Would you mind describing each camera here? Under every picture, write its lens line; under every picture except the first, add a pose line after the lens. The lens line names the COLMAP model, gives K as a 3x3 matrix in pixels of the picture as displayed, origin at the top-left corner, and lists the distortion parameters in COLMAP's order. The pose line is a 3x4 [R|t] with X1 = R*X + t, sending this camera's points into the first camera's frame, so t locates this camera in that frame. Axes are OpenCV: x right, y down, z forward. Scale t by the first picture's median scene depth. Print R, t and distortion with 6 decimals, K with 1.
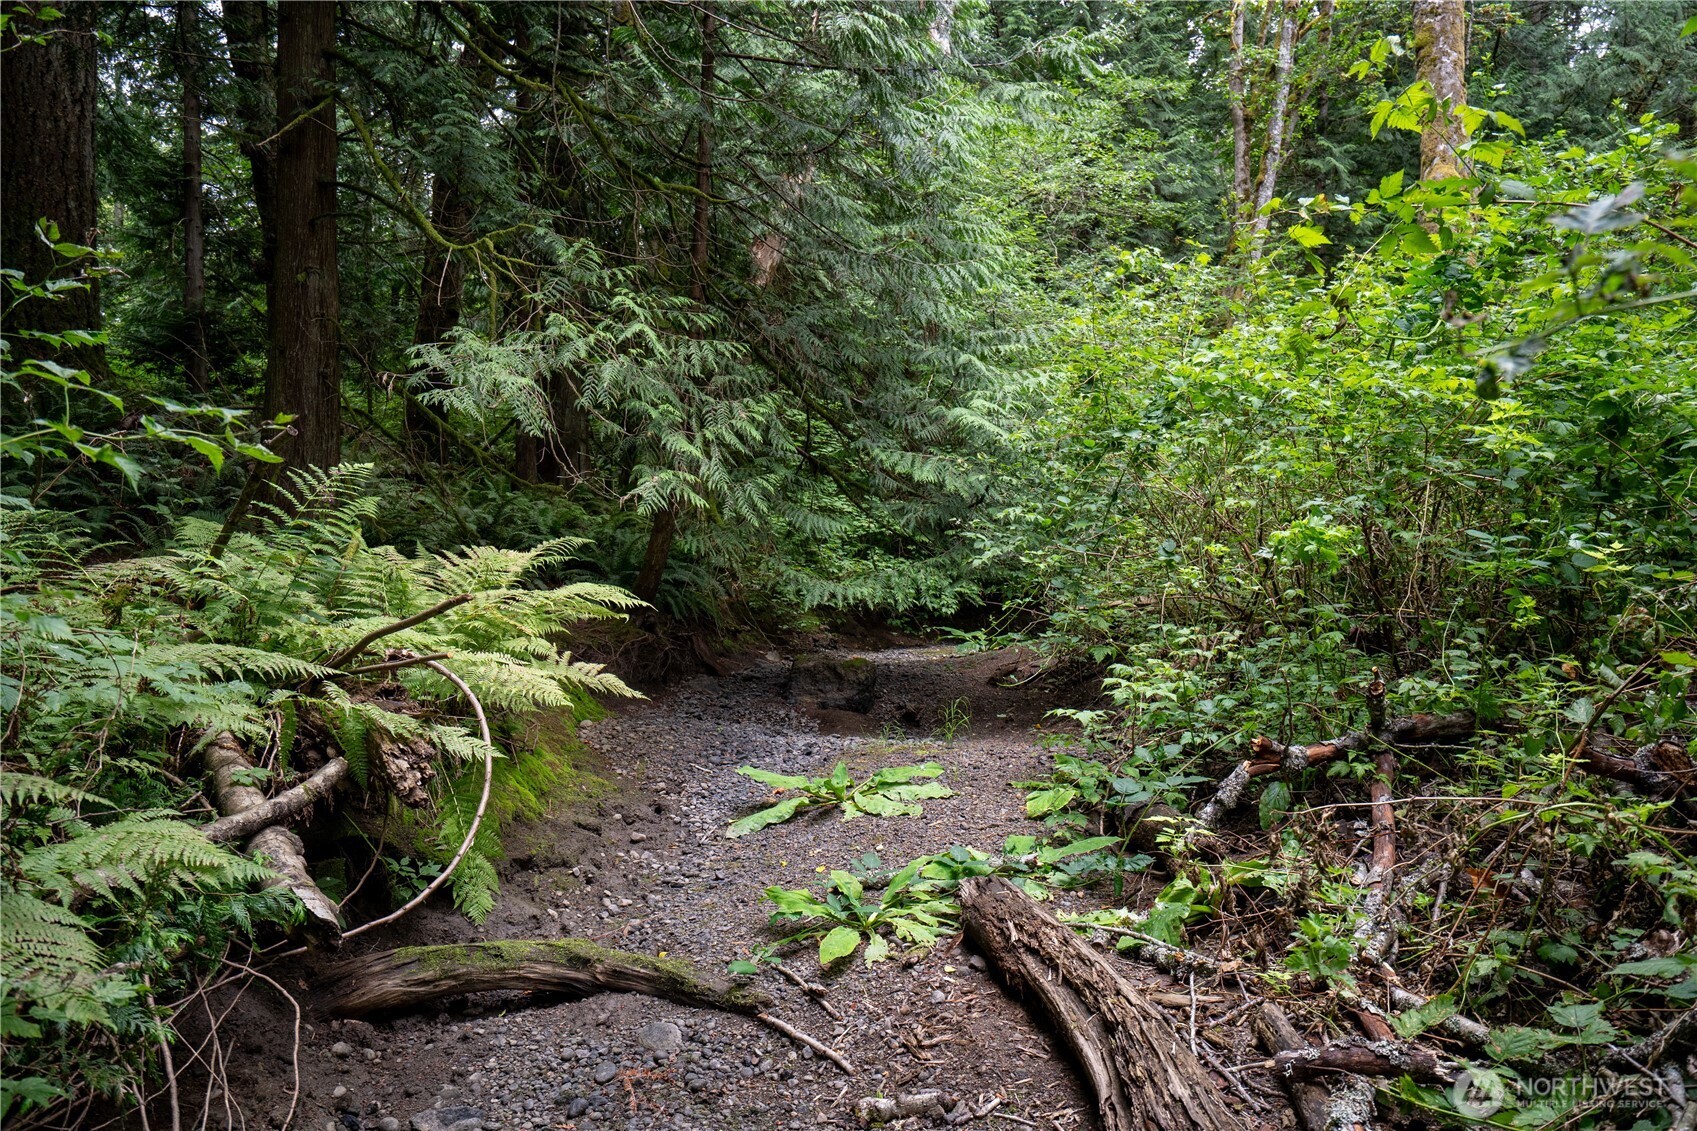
lens RADIAL K [[1207.8, 0, 843.9], [0, 1207.8, 564.3], [0, 0, 1]] dist [0.003810, 0.000530]
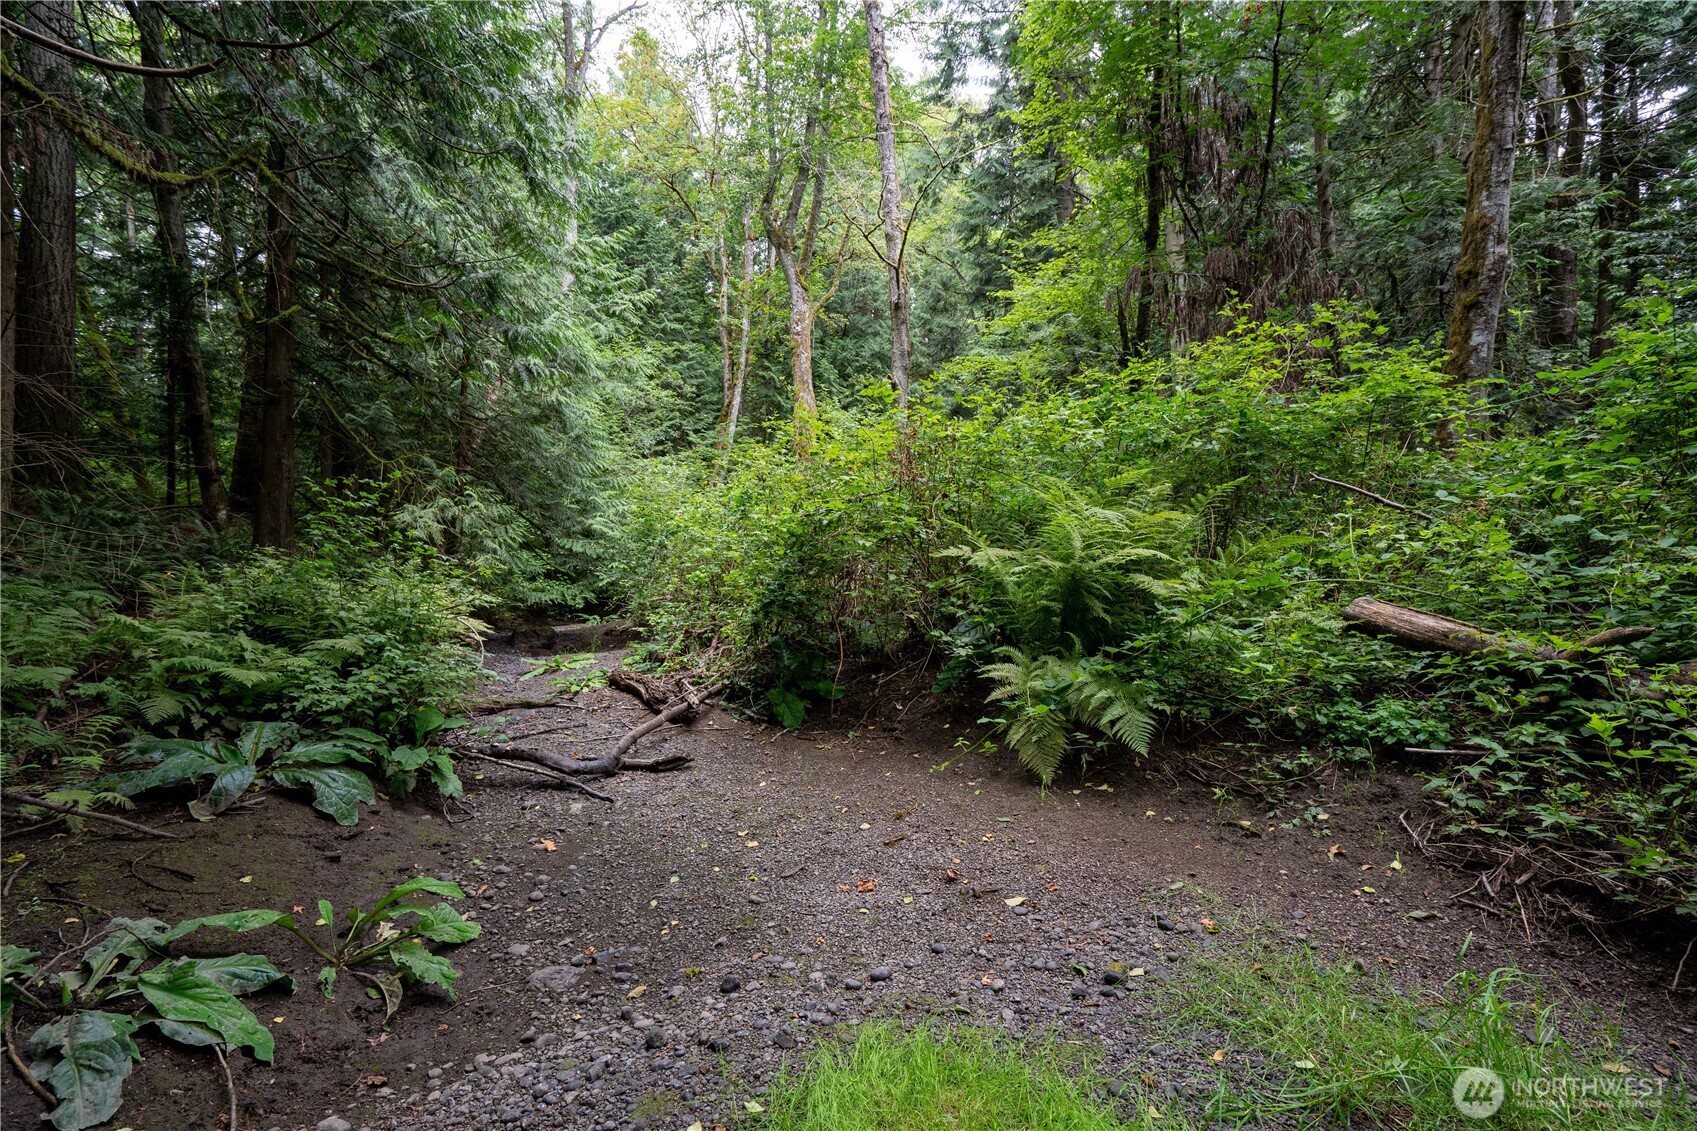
lens RADIAL K [[811.8, 0, 839.2], [0, 811.8, 568.4], [0, 0, 1]] dist [-0.002739, -0.000288]
pose [[0.911884, -0.014341, 0.410198, -0.130555], [0.018969, 0.999794, -0.007214, -0.012429], [-0.410010, 0.014359, 0.911968, -0.752808]]
